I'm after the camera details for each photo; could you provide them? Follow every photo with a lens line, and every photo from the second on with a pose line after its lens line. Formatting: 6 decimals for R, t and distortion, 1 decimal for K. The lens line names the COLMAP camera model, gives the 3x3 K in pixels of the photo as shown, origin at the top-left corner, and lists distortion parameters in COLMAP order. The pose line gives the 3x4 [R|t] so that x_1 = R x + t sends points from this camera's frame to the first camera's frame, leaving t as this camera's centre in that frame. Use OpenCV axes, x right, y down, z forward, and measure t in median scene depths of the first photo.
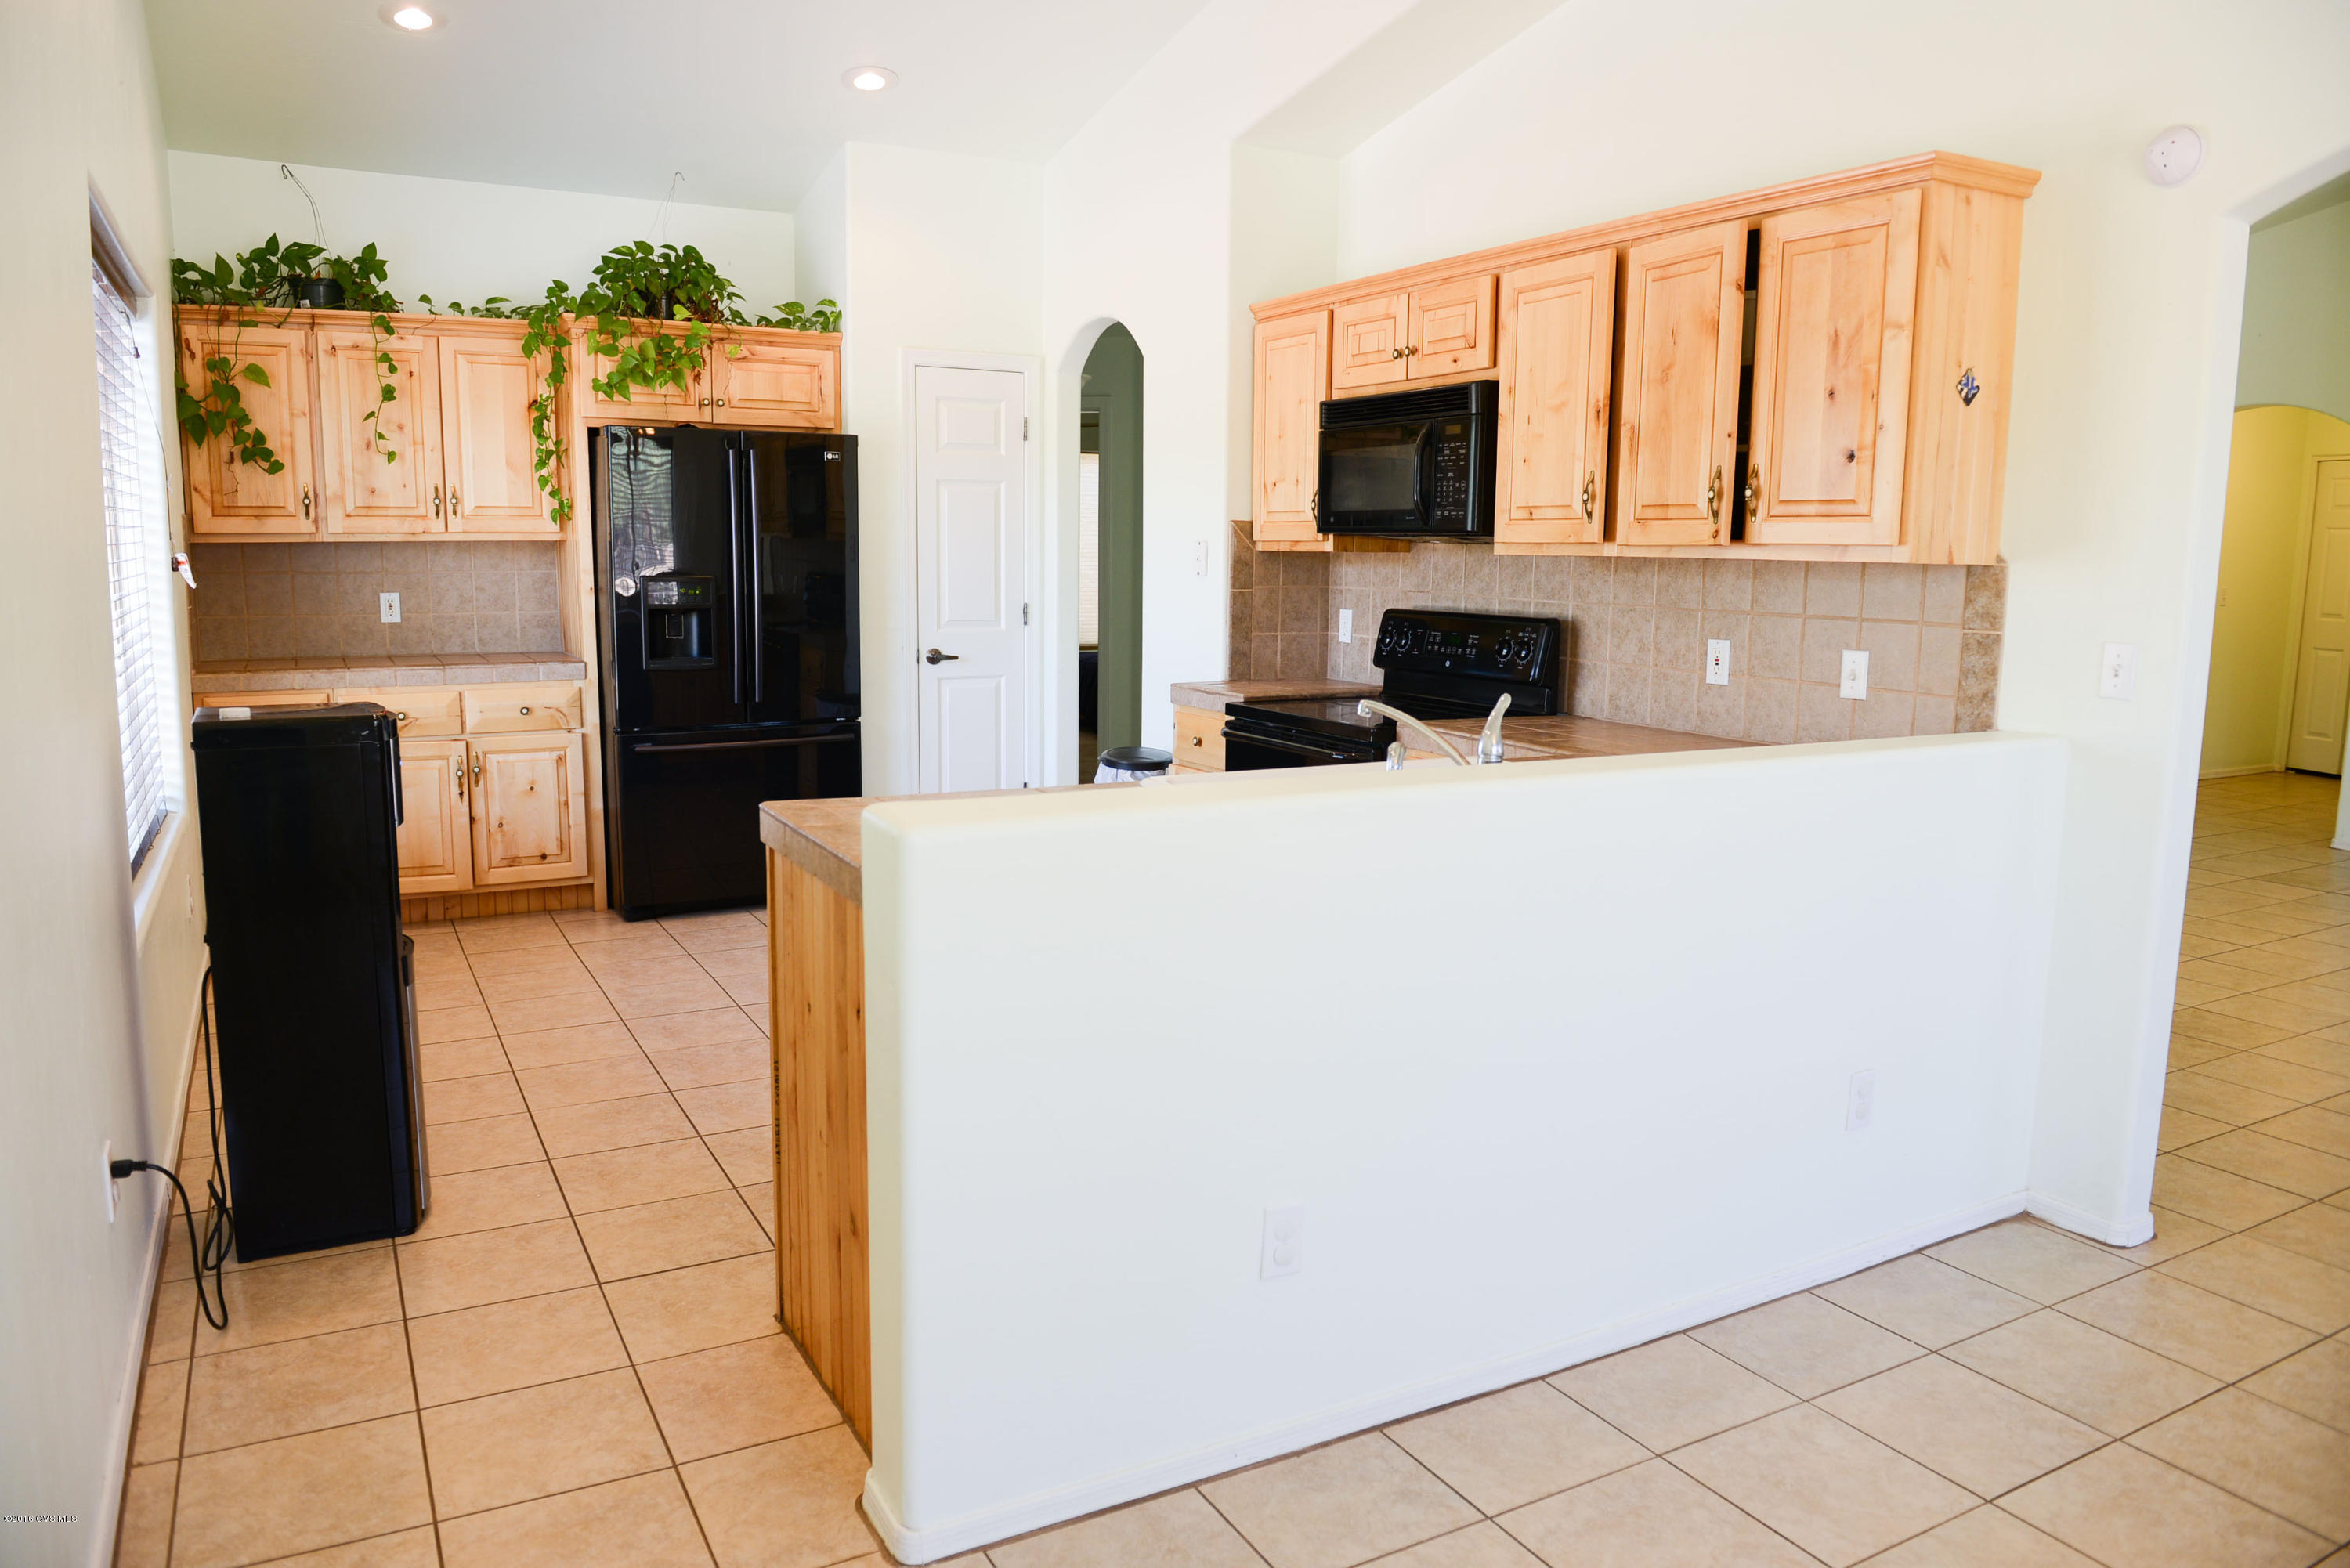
lens RADIAL K [[1590.7, 0, 1174.2], [0, 1590.7, 785.7], [0, 0, 1]] dist [-0.052937, -0.000406]
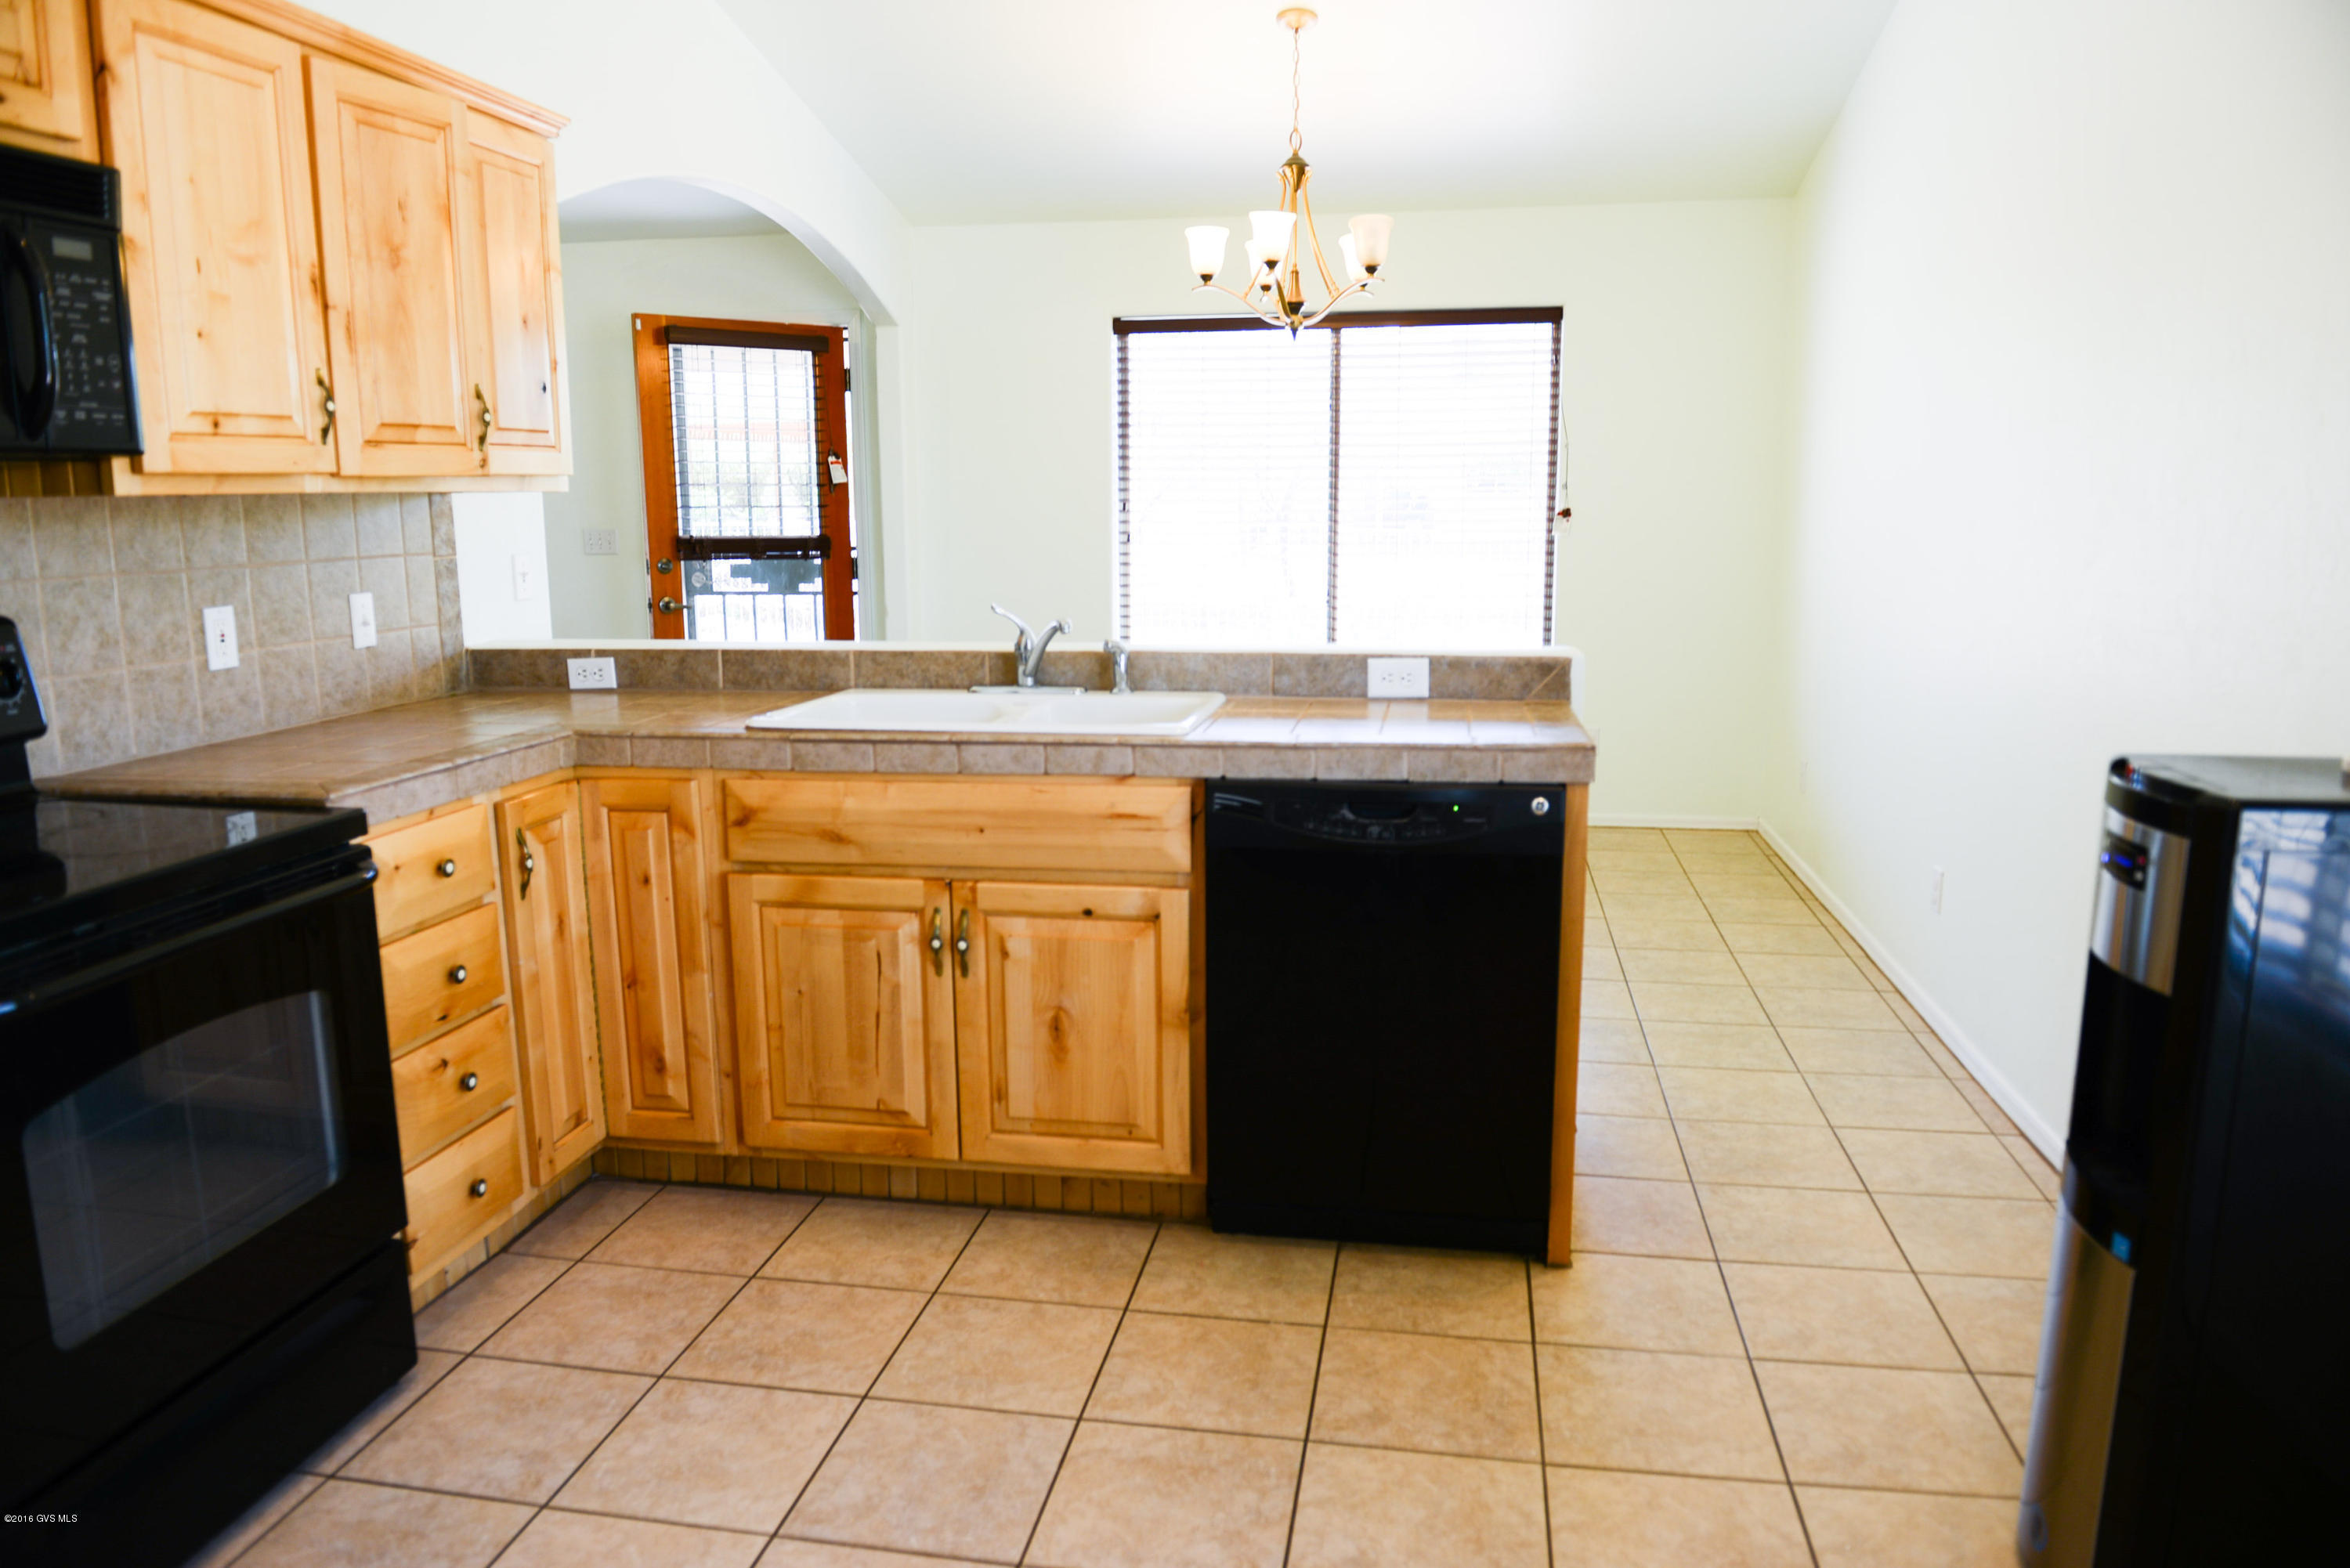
lens RADIAL K [[1590.7, 0, 1172.5], [0, 1590.7, 785.7], [0, 0, 1]] dist [-0.052937, -0.000406]
pose [[-0.775075, -0.125190, 0.619343, -0.337569], [0.087295, 0.949562, 0.301183, -0.144060], [-0.625810, 0.287505, -0.725054, 0.951653]]
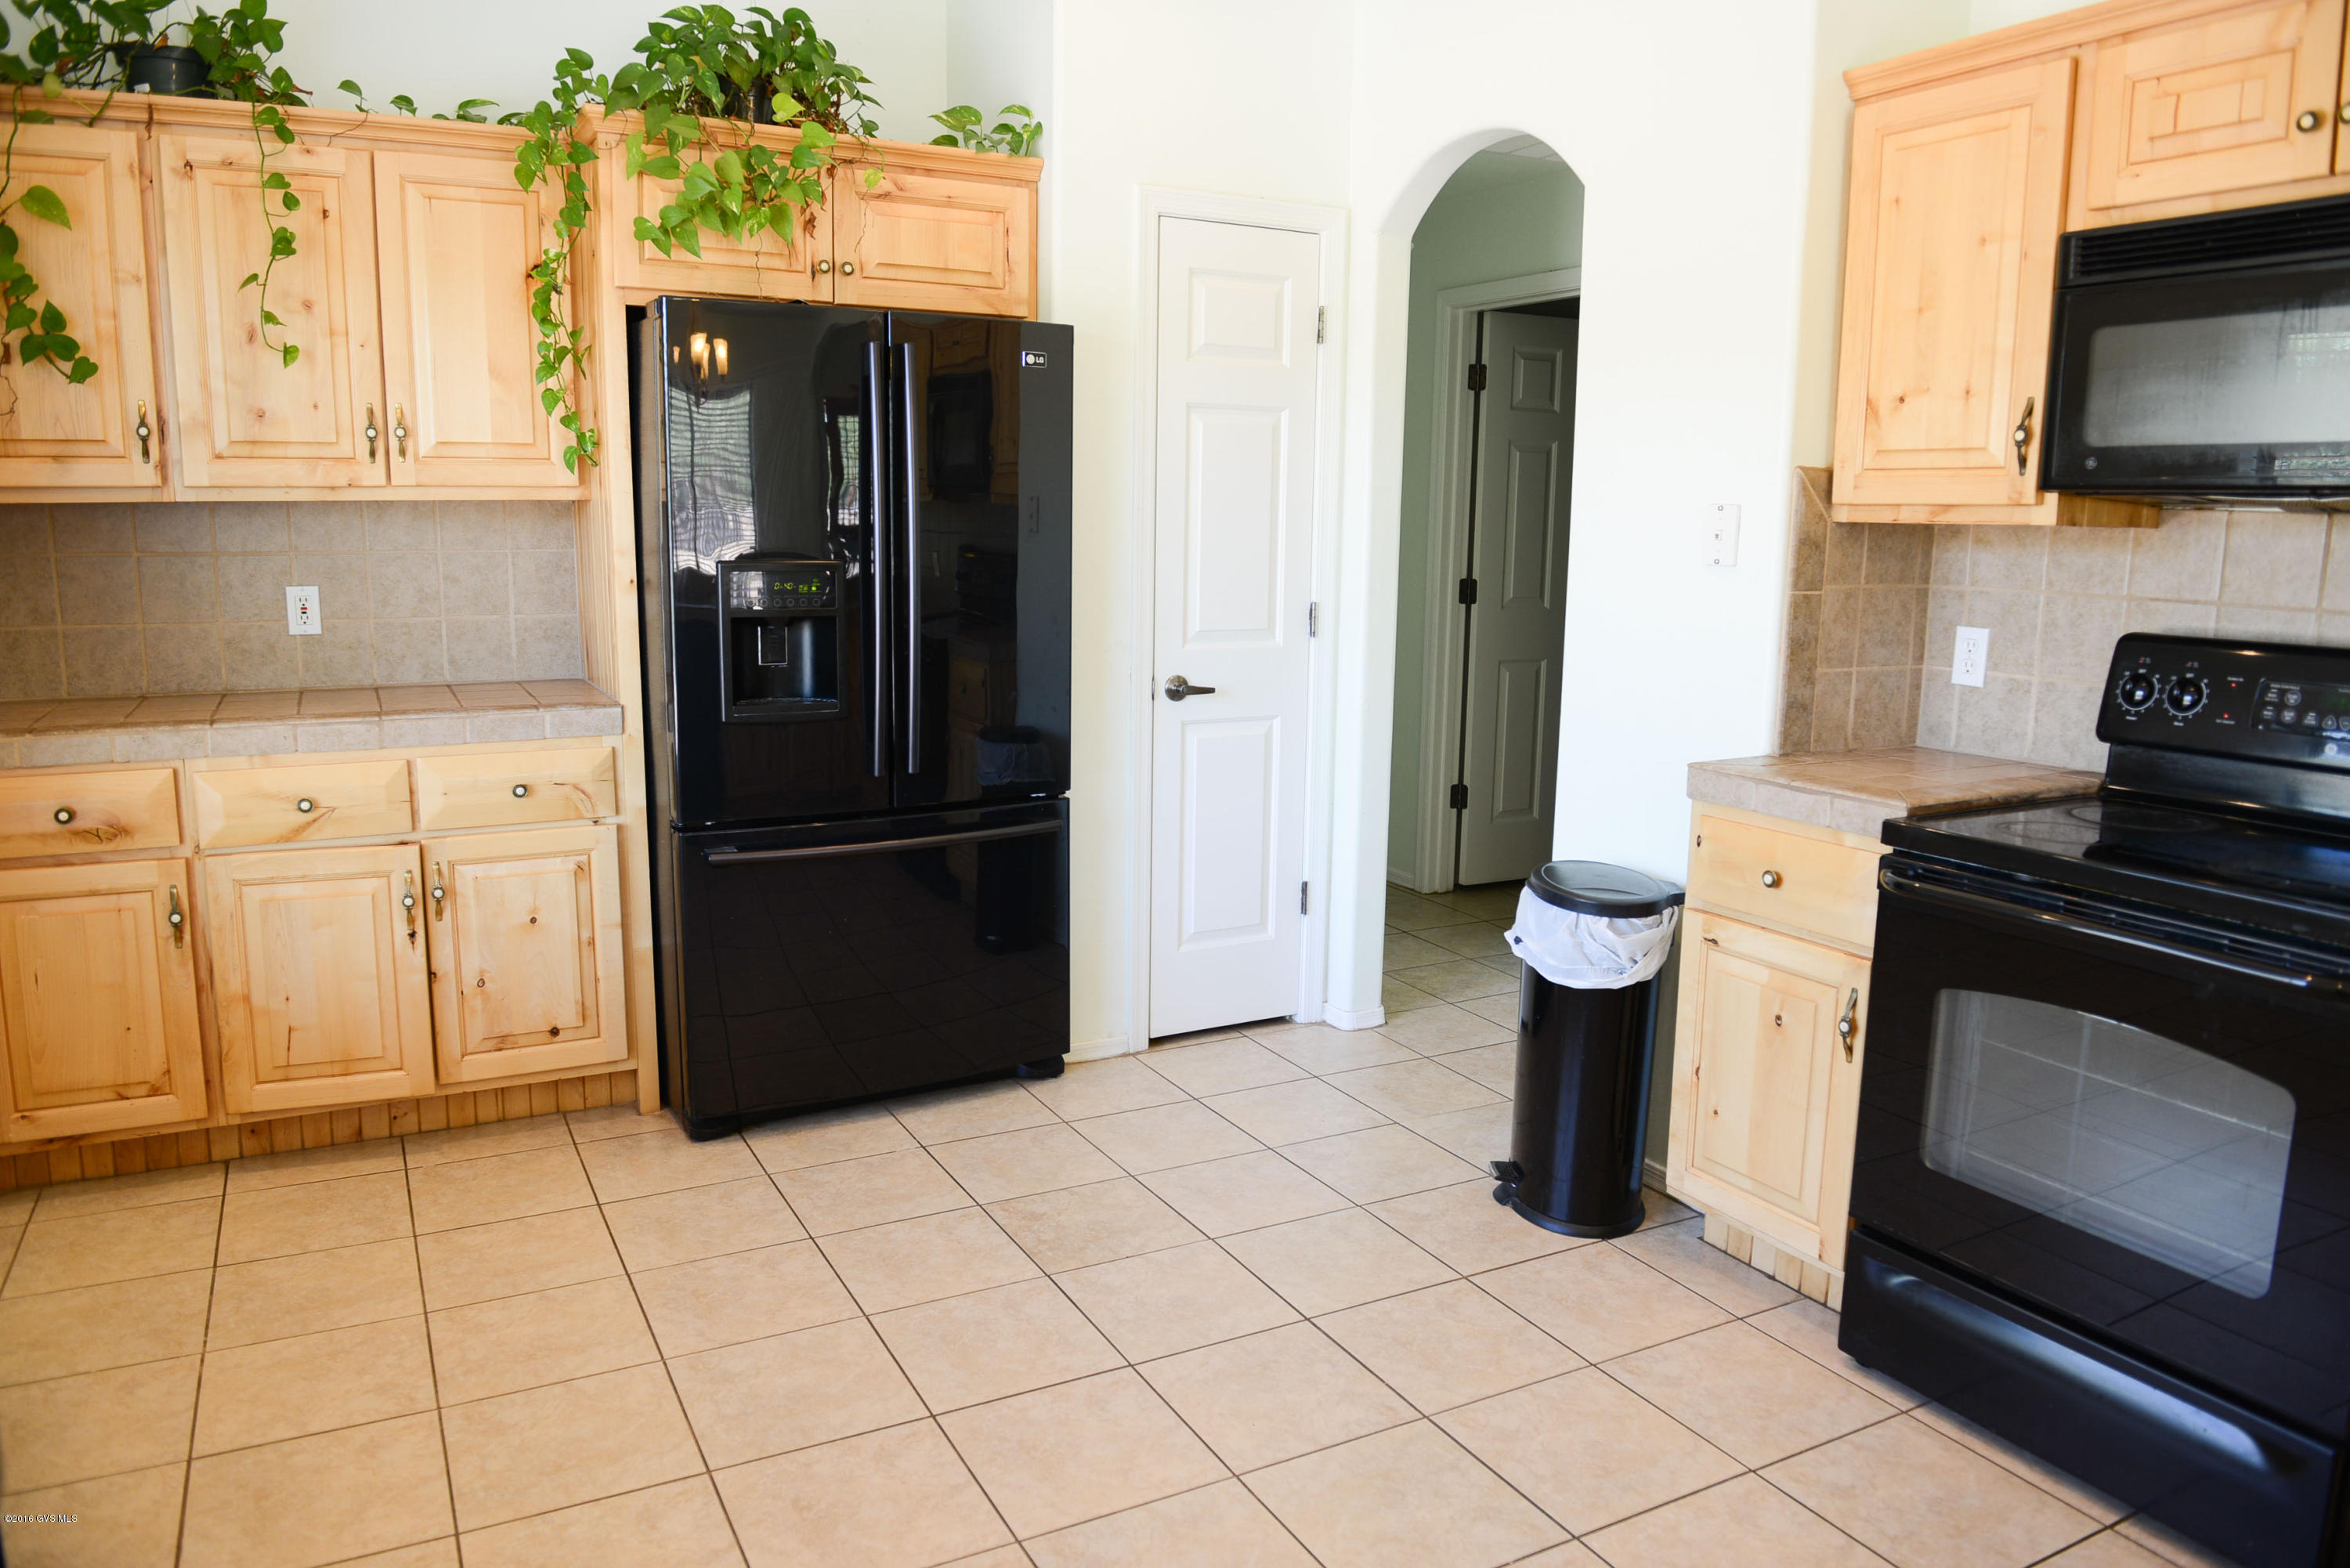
lens RADIAL K [[1590.7, 0, 1164.5], [0, 1590.7, 783.6], [0, 0, 1]] dist [-0.052937, -0.000406]
pose [[0.999792, 0.004375, -0.019900, -0.164908], [-0.004033, 0.999844, 0.017194, -0.062787], [0.019972, -0.017110, 0.999654, 0.429514]]
